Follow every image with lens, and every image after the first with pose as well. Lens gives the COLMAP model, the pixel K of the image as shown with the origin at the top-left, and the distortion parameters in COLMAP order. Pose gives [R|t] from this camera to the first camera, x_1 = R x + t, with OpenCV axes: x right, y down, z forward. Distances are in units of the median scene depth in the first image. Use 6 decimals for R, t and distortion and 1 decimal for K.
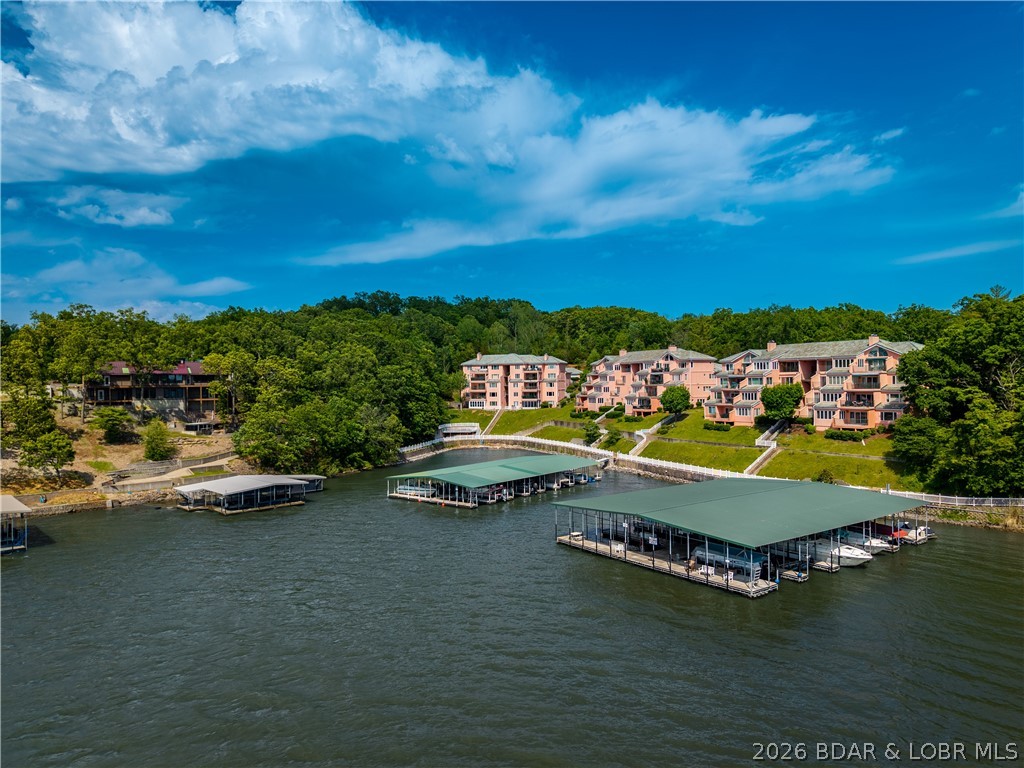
lens RADIAL K [[687.7, 0, 518.9], [0, 687.7, 383.6], [0, 0, 1]] dist [0.019944, -0.013604]
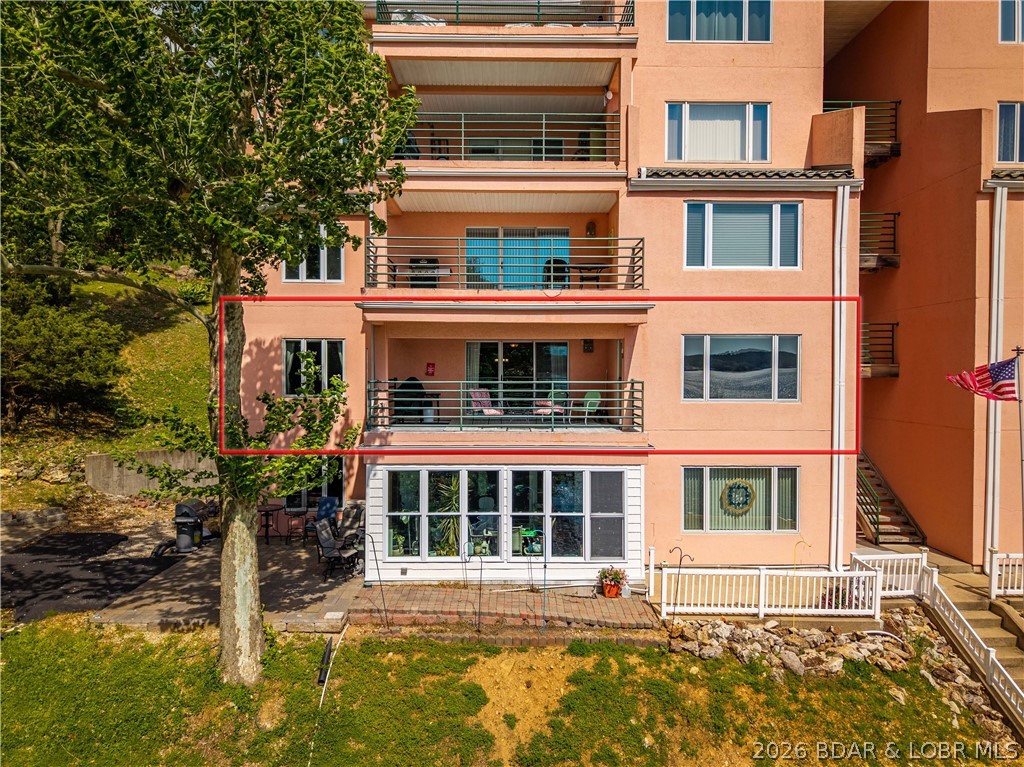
lens RADIAL K [[687.7, 0, 519.8], [0, 687.7, 381.3], [0, 0, 1]] dist [0.019944, -0.013604]
pose [[0.942172, 0.013035, 0.334876, -0.080437], [-0.015926, 0.999856, 0.005888, 0.017189], [-0.334751, -0.010880, 0.942244, 0.940669]]
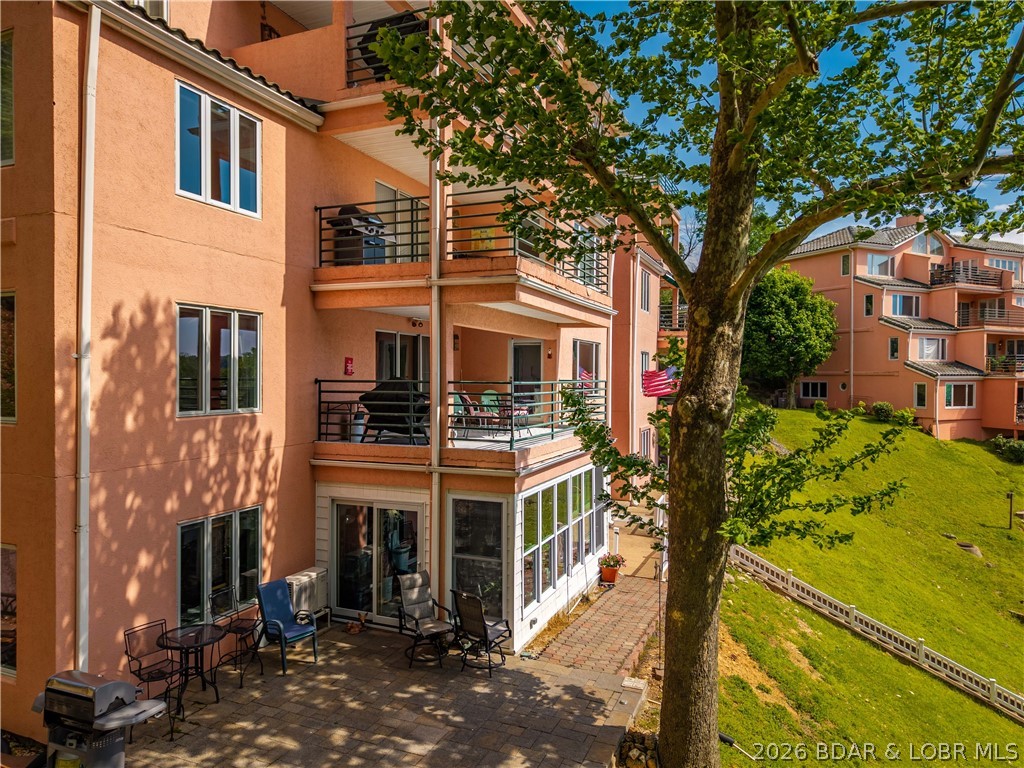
lens RADIAL K [[687.7, 0, 509.6], [0, 687.7, 377.6], [0, 0, 1]] dist [0.019944, -0.013604]
pose [[0.066315, 0.012153, 0.997725, -0.115812], [-0.005724, 0.999914, -0.011799, 0.017902], [-0.997782, -0.004929, 0.066378, 0.996905]]
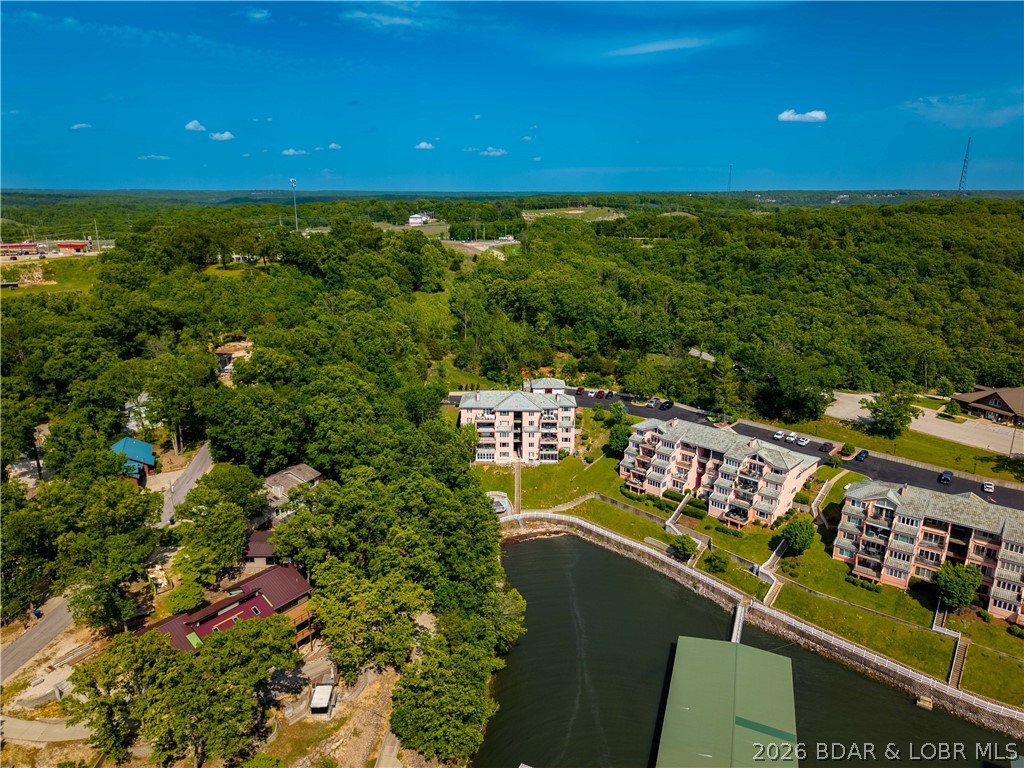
lens RADIAL K [[687.7, 0, 506.7], [0, 687.7, 380.8], [0, 0, 1]] dist [0.019944, -0.013604]
pose [[0.952017, -0.069846, 0.297967, -0.289194], [-0.010325, 0.965725, 0.259363, -0.290317], [-0.305869, -0.249994, 0.918666, 0.212124]]
